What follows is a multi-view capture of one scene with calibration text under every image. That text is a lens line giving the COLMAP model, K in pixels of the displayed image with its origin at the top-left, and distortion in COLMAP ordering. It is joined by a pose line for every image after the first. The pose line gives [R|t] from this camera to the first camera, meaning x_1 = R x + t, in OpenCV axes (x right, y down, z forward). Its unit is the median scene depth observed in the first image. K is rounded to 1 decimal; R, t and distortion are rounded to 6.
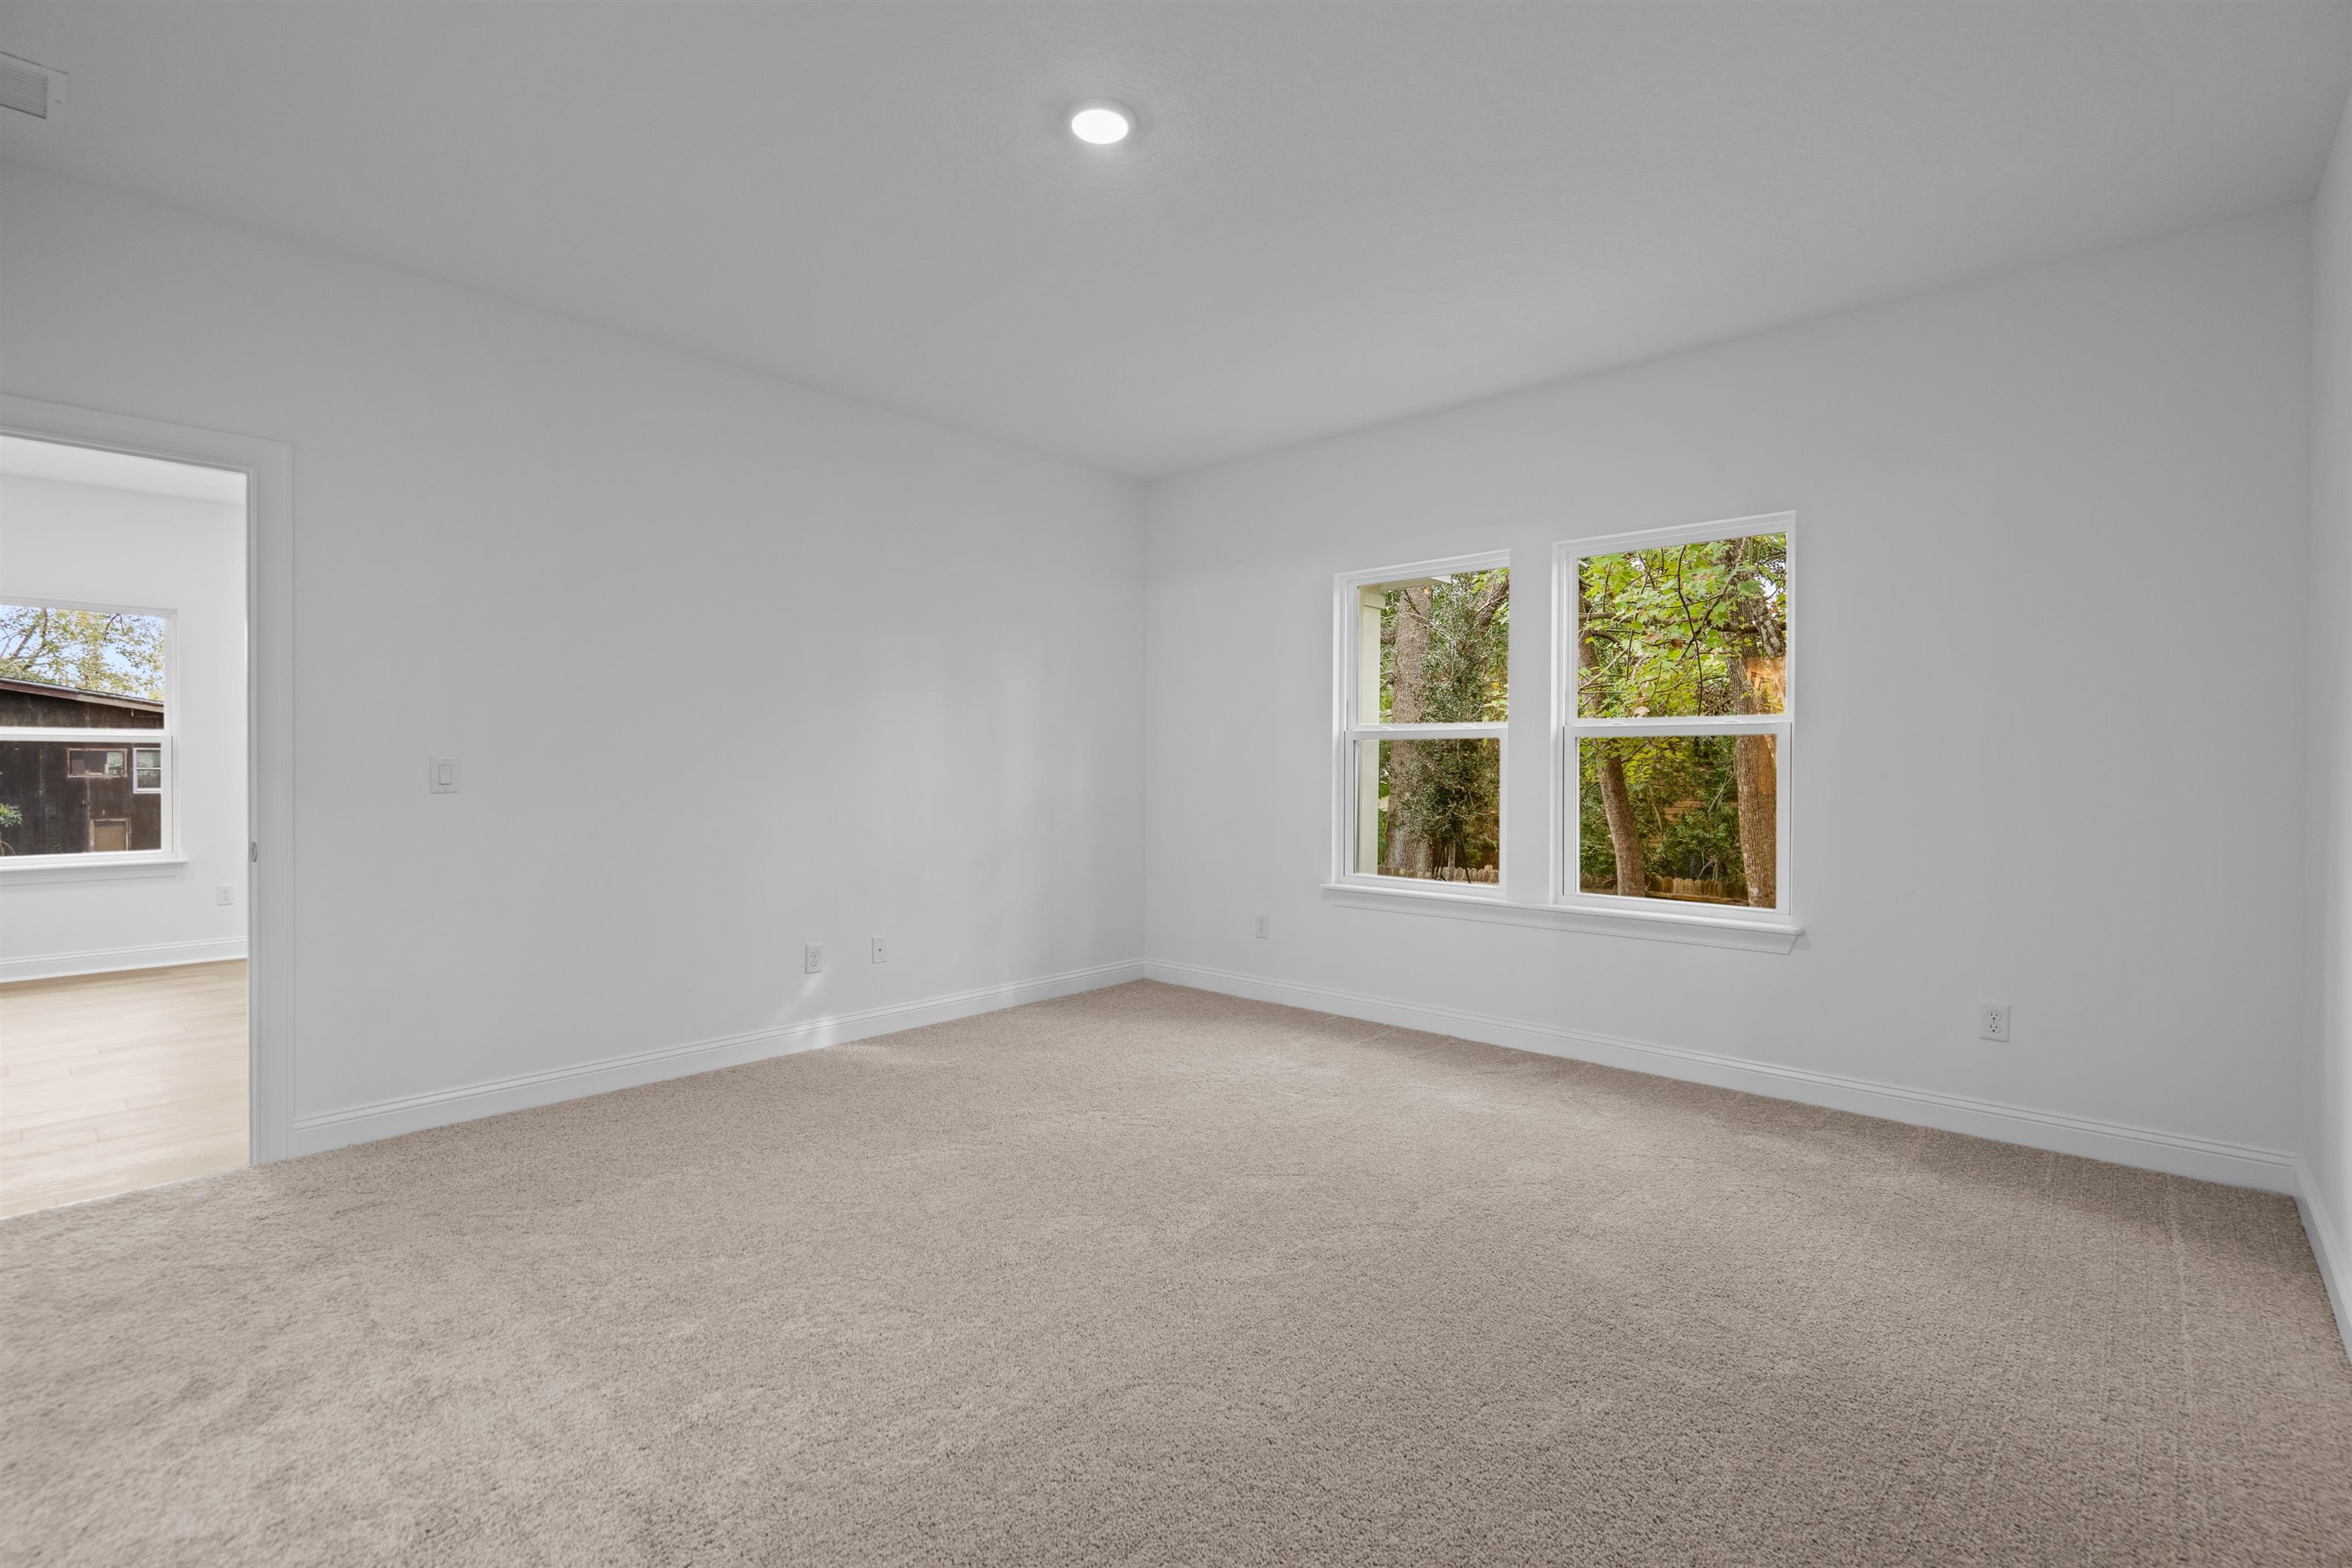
lens RADIAL K [[1083.1, 0, 1174.6], [0, 1083.1, 768.6], [0, 0, 1]] dist [-0.003893, 0.002741]
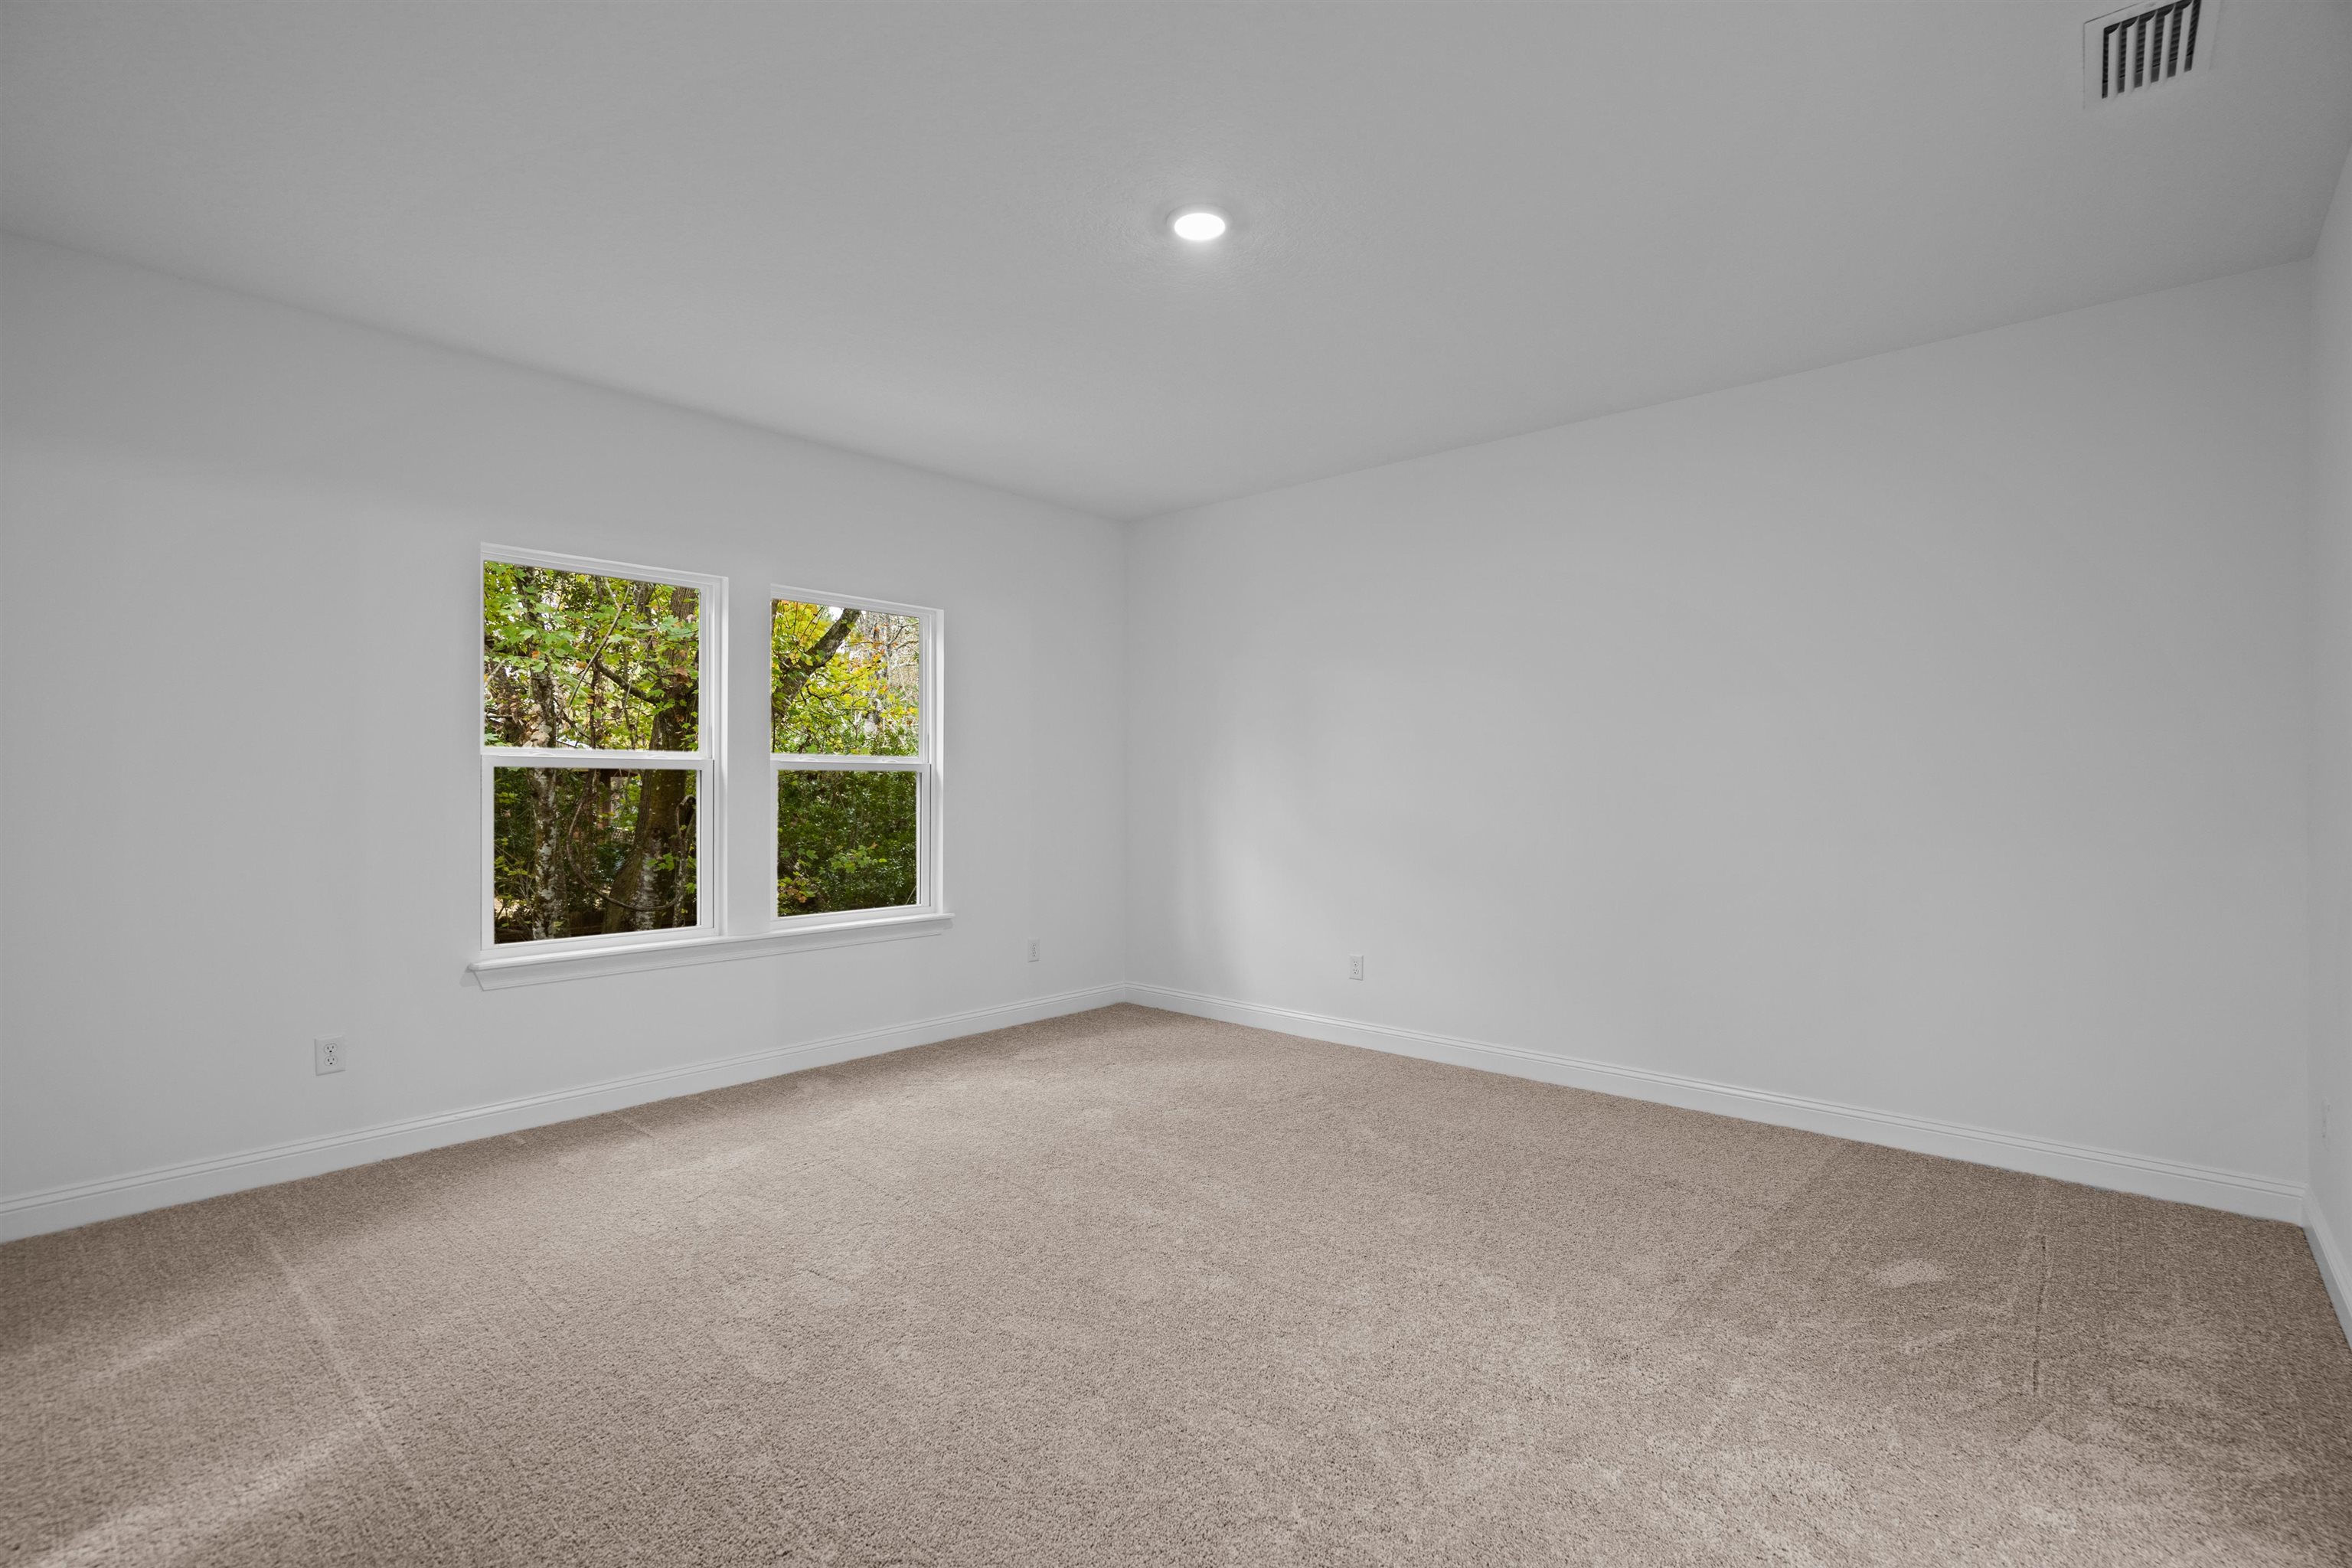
lens RADIAL K [[1083.1, 0, 1174.4], [0, 1083.1, 791.1], [0, 0, 1]] dist [-0.003893, 0.002741]
pose [[-0.008965, 0.001839, 0.999958, -0.669815], [0.014329, 0.999896, -0.001710, -0.000253], [-0.999857, 0.014313, -0.008991, 0.611387]]
